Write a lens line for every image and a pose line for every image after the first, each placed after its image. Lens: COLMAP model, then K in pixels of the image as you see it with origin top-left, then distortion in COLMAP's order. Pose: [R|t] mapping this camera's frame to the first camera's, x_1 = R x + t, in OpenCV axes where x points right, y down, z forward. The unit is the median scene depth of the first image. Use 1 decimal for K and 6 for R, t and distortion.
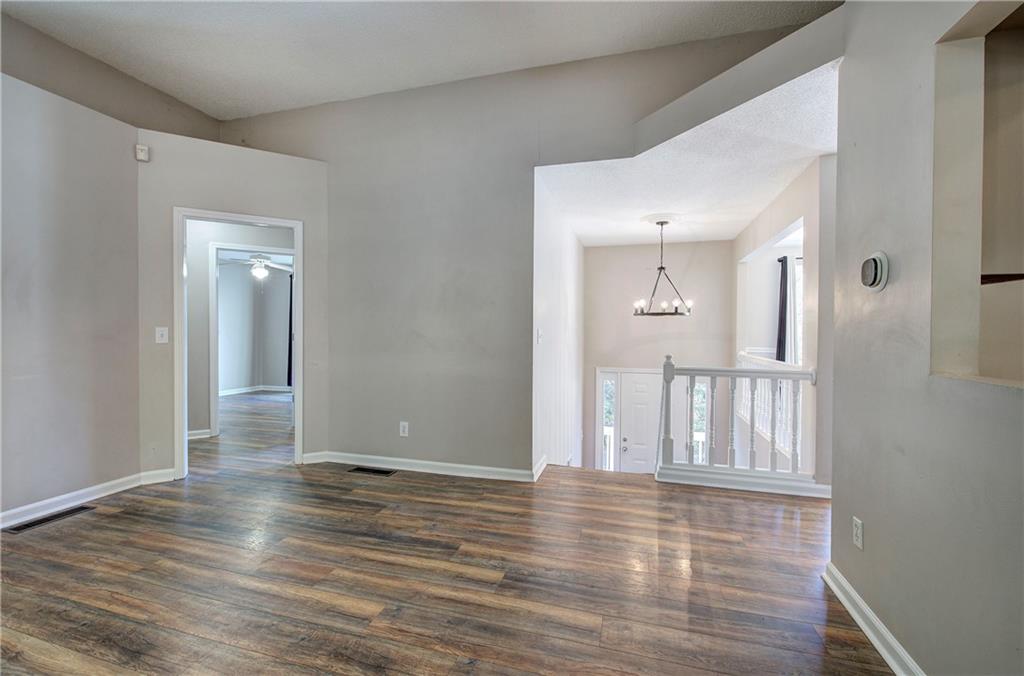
lens RADIAL K [[432.5, 0, 515.2], [0, 432.5, 335.1], [0, 0, 1]] dist [-0.003430, -0.000164]
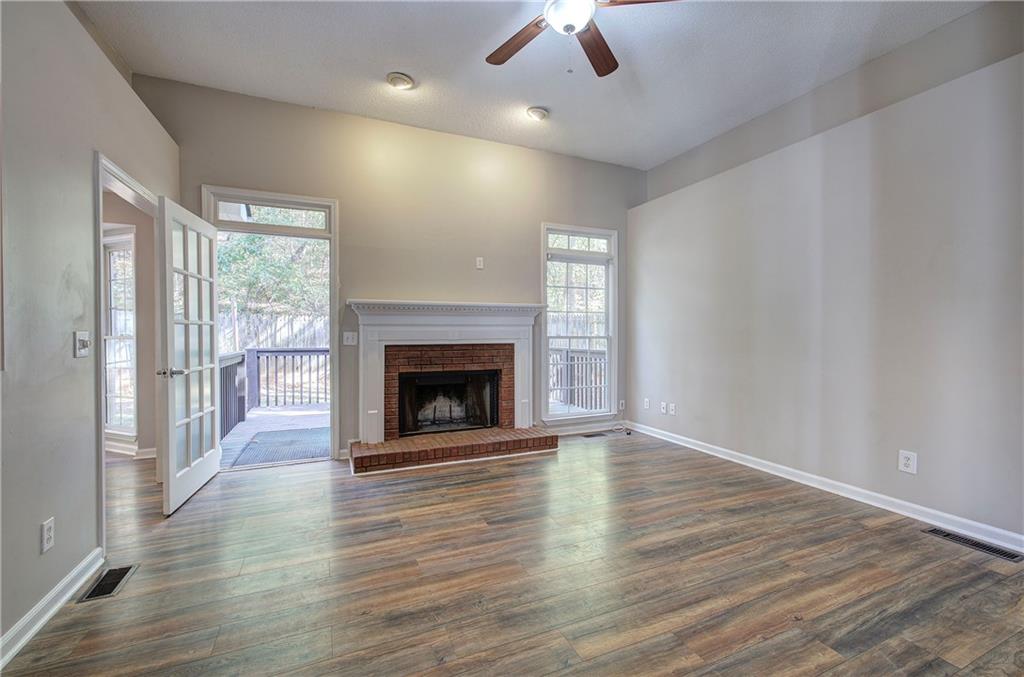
lens RADIAL K [[432.5, 0, 514.8], [0, 432.5, 339.7], [0, 0, 1]] dist [-0.003430, -0.000164]
pose [[-0.769091, 0.007808, -0.639091, 0.196434], [-0.009099, 0.999690, 0.023164, -0.010754], [0.639074, 0.023630, -0.768782, 0.899045]]
